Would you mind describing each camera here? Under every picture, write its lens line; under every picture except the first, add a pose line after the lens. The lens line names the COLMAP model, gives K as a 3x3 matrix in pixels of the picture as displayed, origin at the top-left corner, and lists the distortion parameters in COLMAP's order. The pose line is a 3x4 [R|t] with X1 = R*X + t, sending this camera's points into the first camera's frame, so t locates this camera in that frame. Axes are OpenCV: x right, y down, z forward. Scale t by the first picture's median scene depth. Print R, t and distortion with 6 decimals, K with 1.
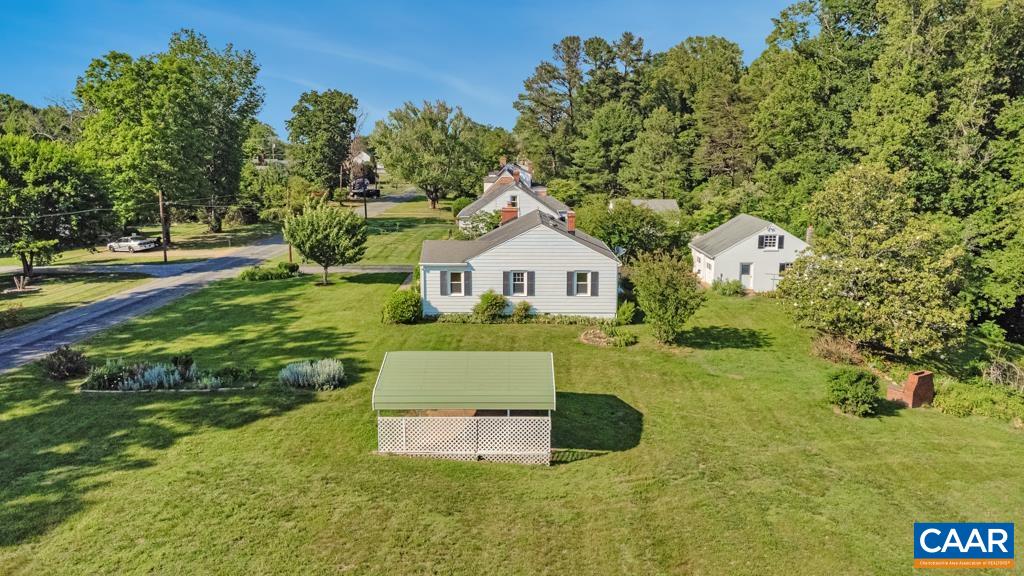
lens RADIAL K [[759.2, 0, 512.0], [0, 759.2, 288.0], [0, 0, 1]] dist [0.055555, 0.003660]
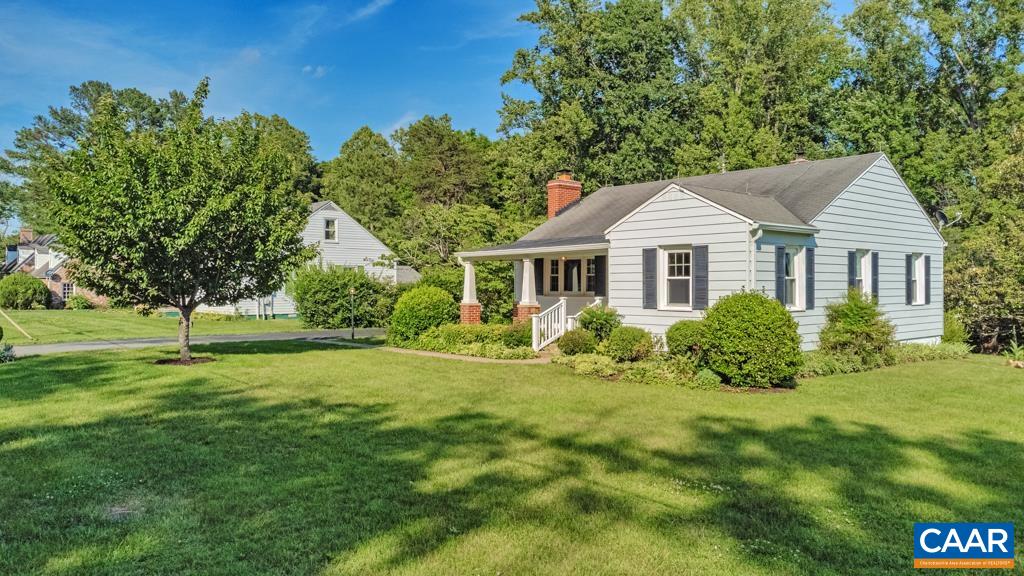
lens RADIAL K [[759.2, 0, 512.0], [0, 759.2, 288.0], [0, 0, 1]] dist [0.055555, 0.003660]
pose [[0.732452, -0.005483, 0.680797, -0.456107], [0.128054, 0.983230, -0.129851, 0.031856], [-0.668668, 0.182288, 0.720871, 0.807027]]
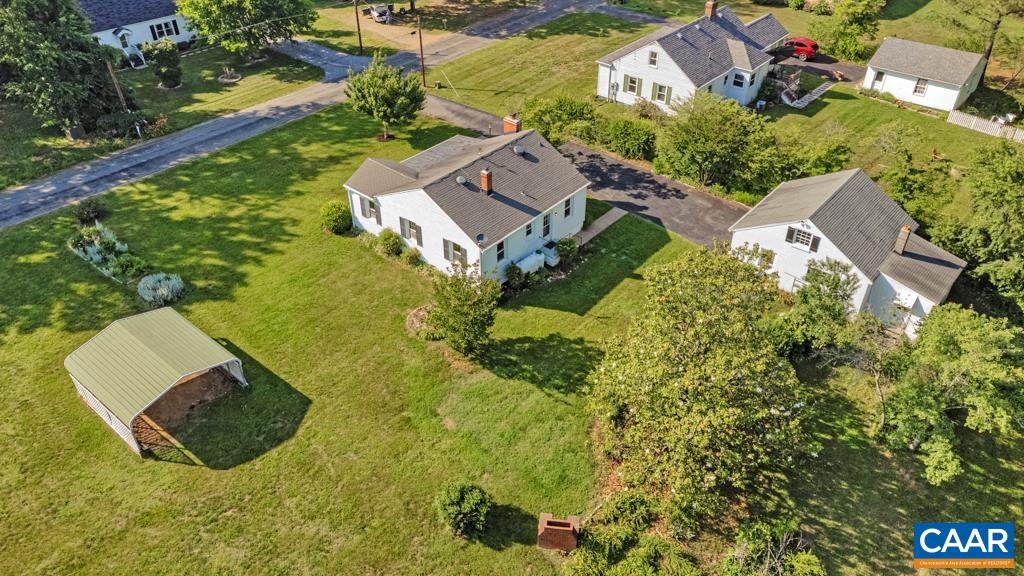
lens RADIAL K [[764.2, 0, 512.0], [0, 764.2, 288.0], [0, 0, 1]] dist [0.003672, 0.003444]
pose [[0.767408, 0.382302, -0.514713, 0.678934], [-0.114773, 0.871730, 0.476355, -0.450313], [0.630802, -0.306484, 0.712851, 0.320584]]
